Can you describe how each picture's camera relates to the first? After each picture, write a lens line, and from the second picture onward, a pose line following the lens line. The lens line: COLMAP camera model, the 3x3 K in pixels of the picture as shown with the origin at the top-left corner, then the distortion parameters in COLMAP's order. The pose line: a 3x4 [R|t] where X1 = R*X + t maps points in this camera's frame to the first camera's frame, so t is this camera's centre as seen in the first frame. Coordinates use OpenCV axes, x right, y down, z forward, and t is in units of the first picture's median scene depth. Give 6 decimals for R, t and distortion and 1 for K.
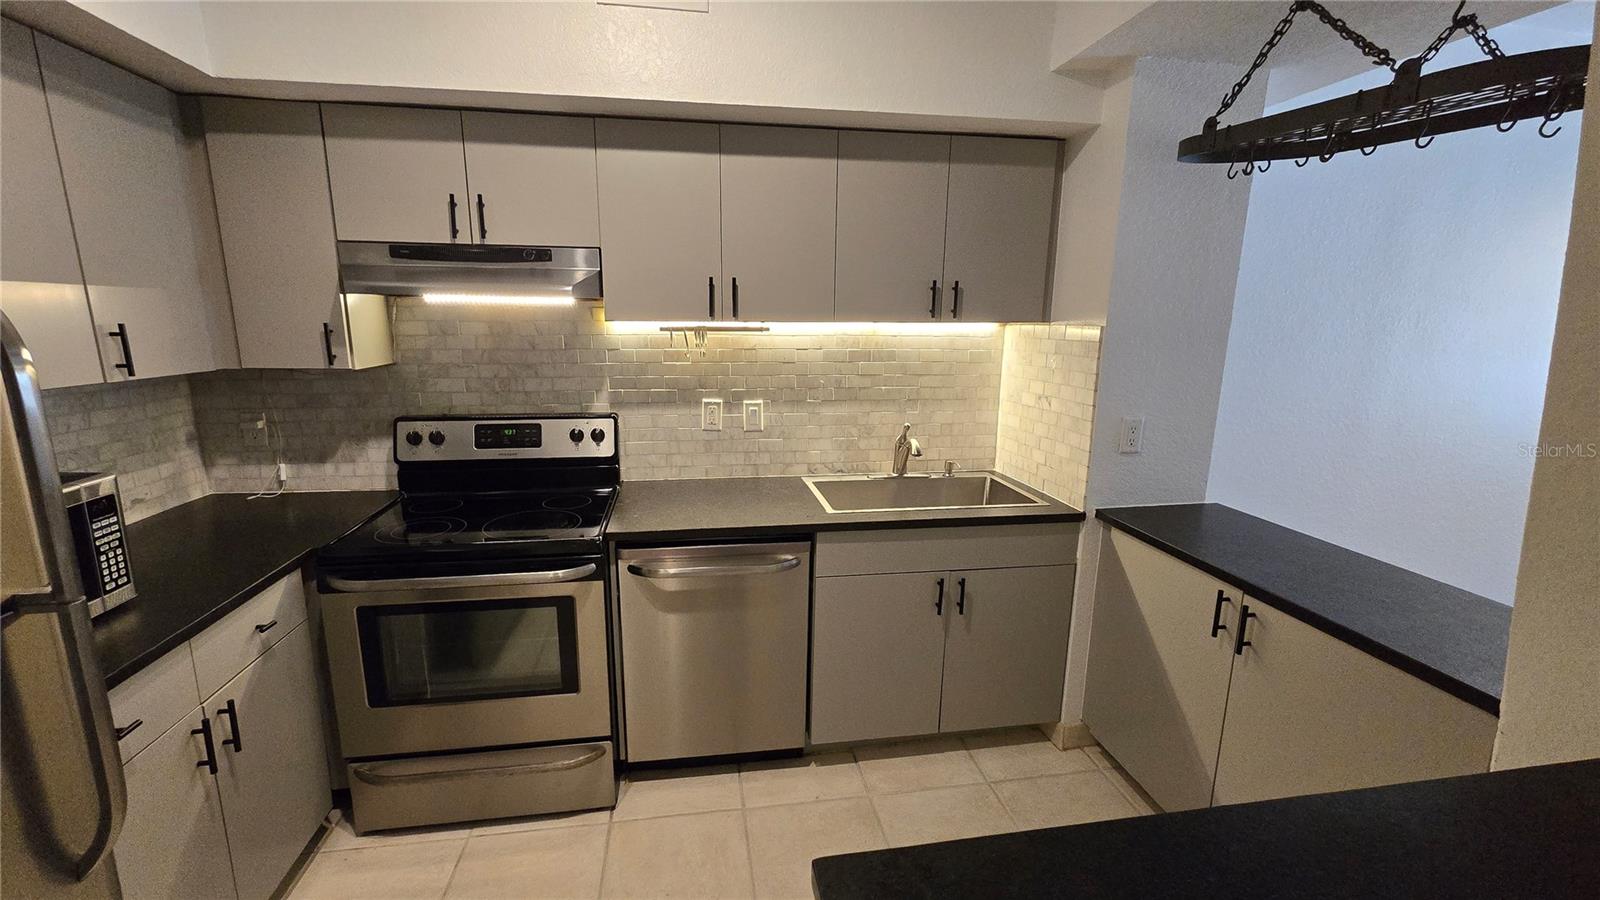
lens RADIAL K [[655.0, 0, 786.0], [0, 655.0, 460.4], [0, 0, 1]] dist [-0.003106, 0.001435]
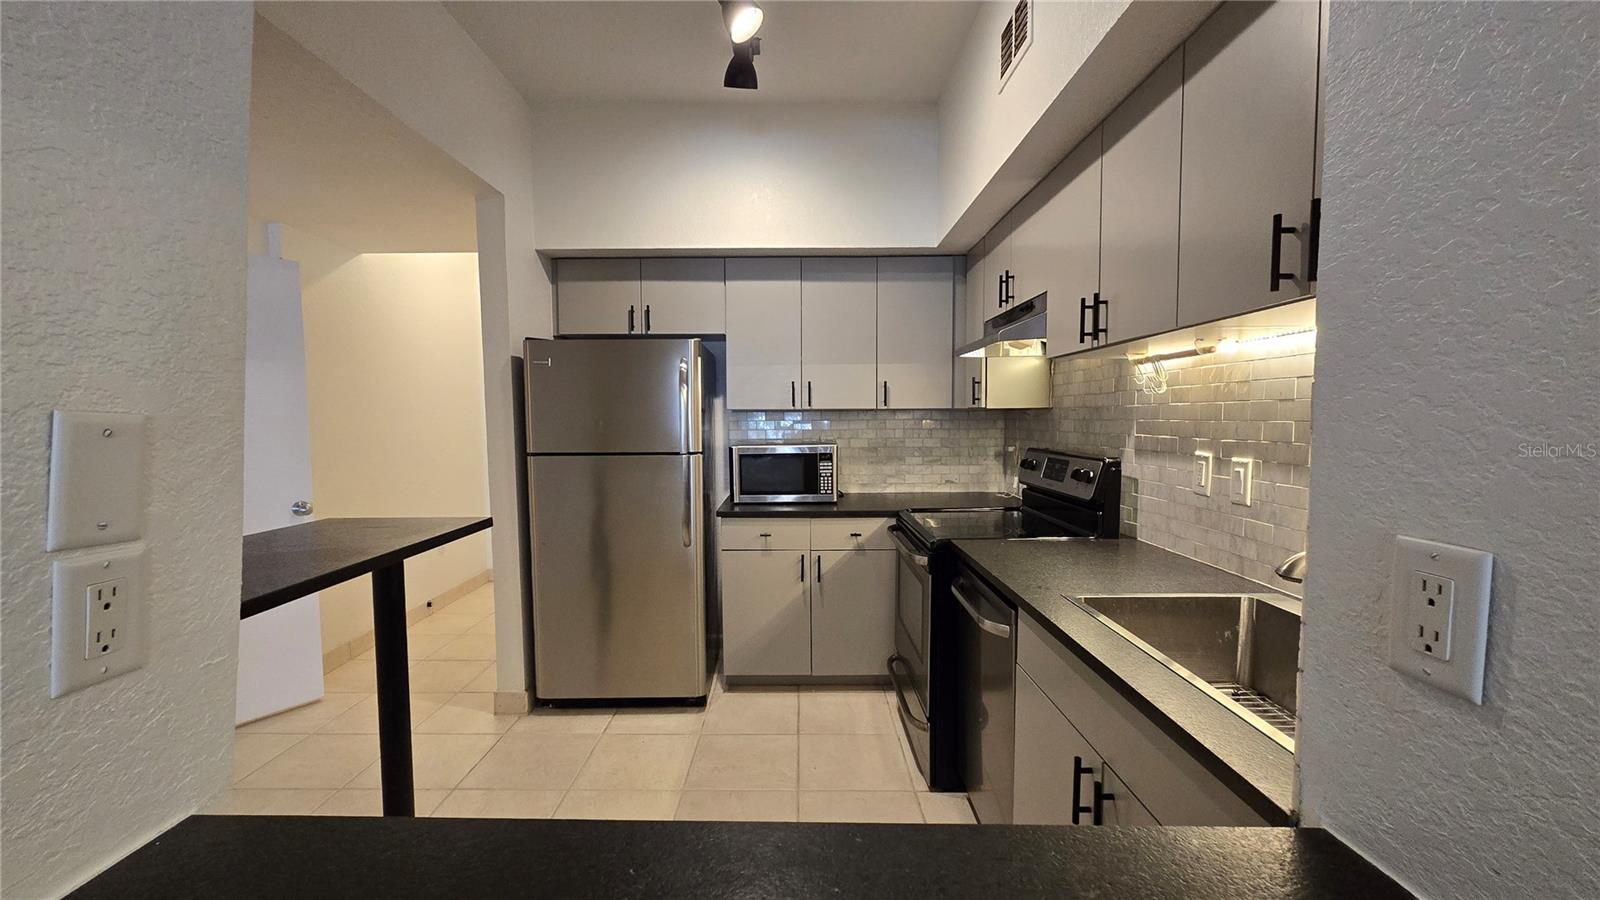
lens RADIAL K [[655.0, 0, 789.8], [0, 655.0, 462.6], [0, 0, 1]] dist [-0.003106, 0.001435]
pose [[-0.170728, 0.061375, -0.983405, 0.746637], [-0.202522, 0.974563, 0.095983, -0.063339], [0.964281, 0.215548, -0.153955, 0.726797]]
